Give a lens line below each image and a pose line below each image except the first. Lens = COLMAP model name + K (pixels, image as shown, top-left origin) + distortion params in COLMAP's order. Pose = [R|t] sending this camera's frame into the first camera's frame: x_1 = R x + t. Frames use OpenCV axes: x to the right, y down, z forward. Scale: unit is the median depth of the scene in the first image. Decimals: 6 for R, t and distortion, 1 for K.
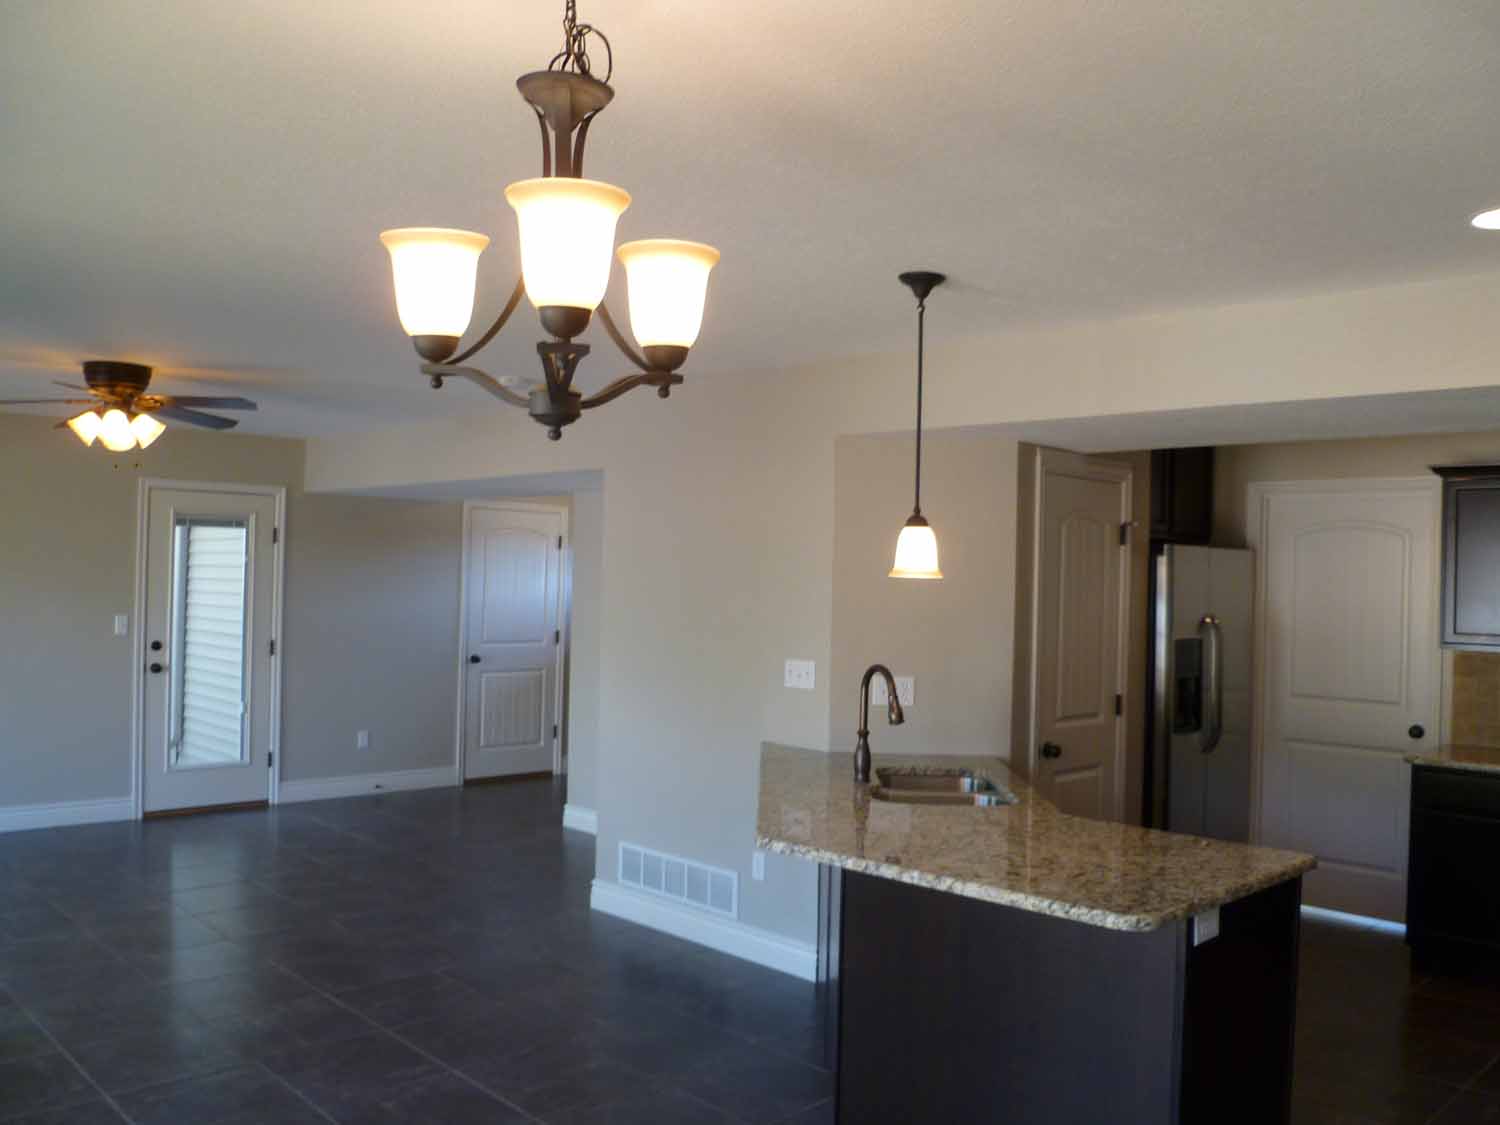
lens RADIAL K [[1247.4, 0, 750.0], [0, 1247.4, 562.5], [0, 0, 1]] dist [-0.081808, 0.009773]
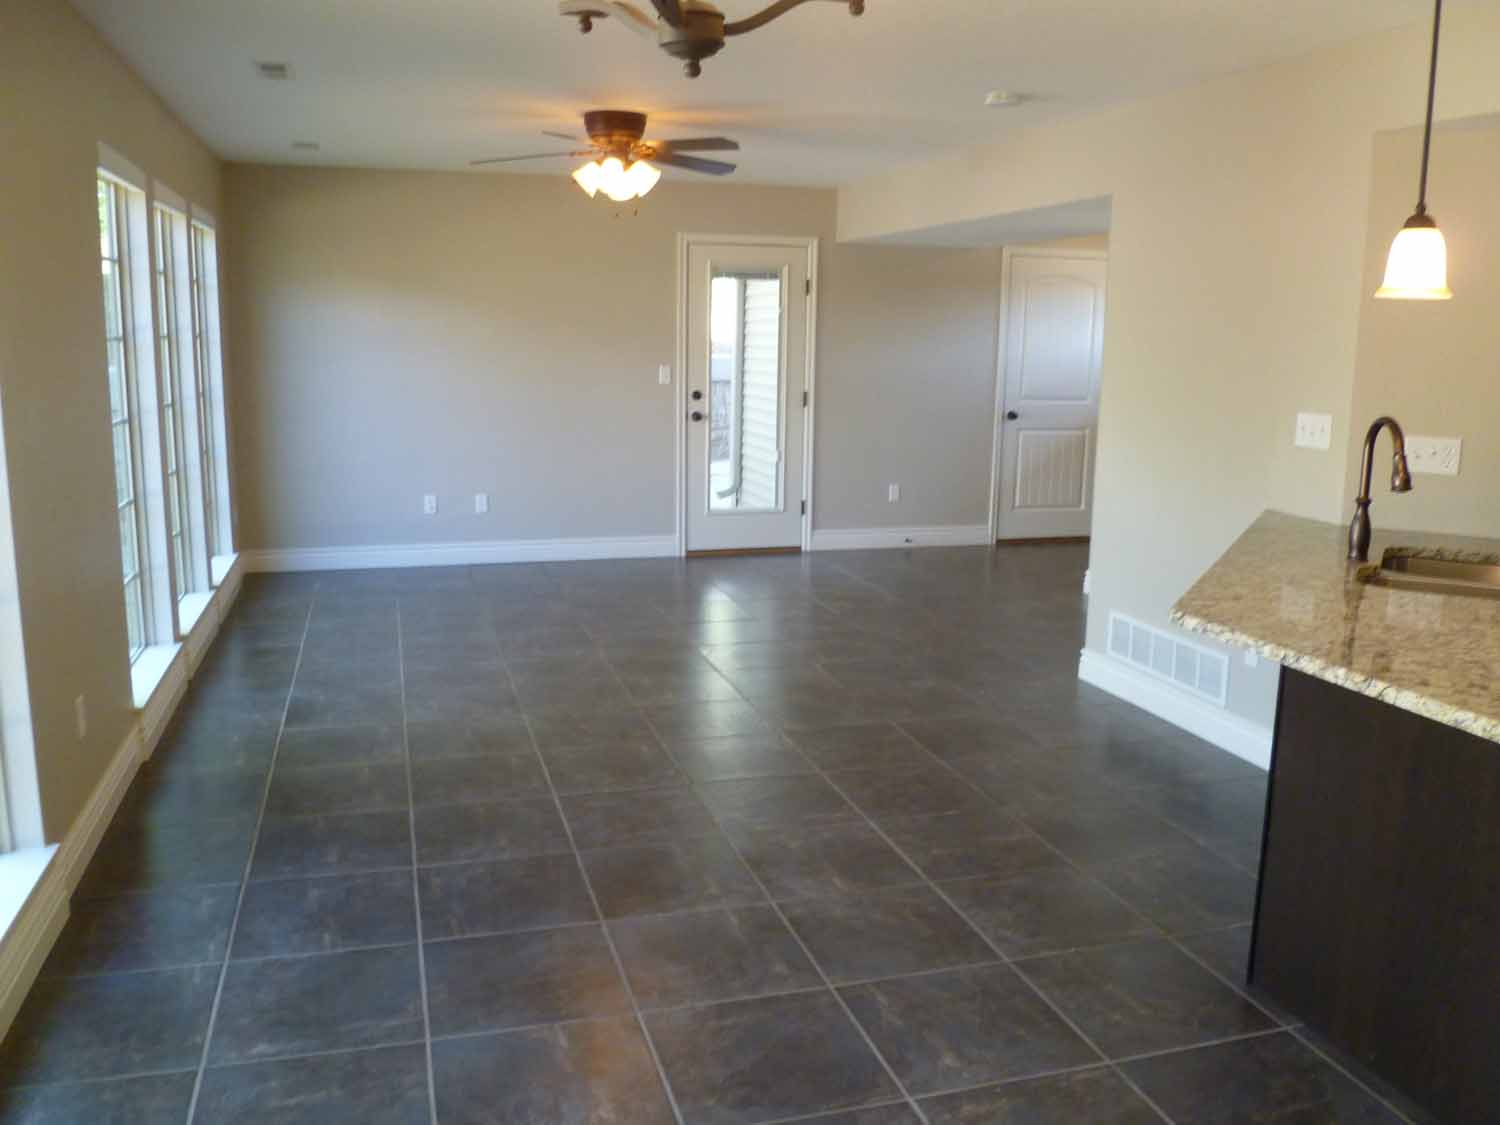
lens RADIAL K [[1247.4, 0, 750.0], [0, 1247.4, 562.5], [0, 0, 1]] dist [-0.081808, 0.009773]
pose [[0.884397, 0.074077, -0.460819, 0.085391], [0.012621, 0.983168, 0.182266, 0.020598], [0.466564, -0.167011, 0.868576, 0.090827]]
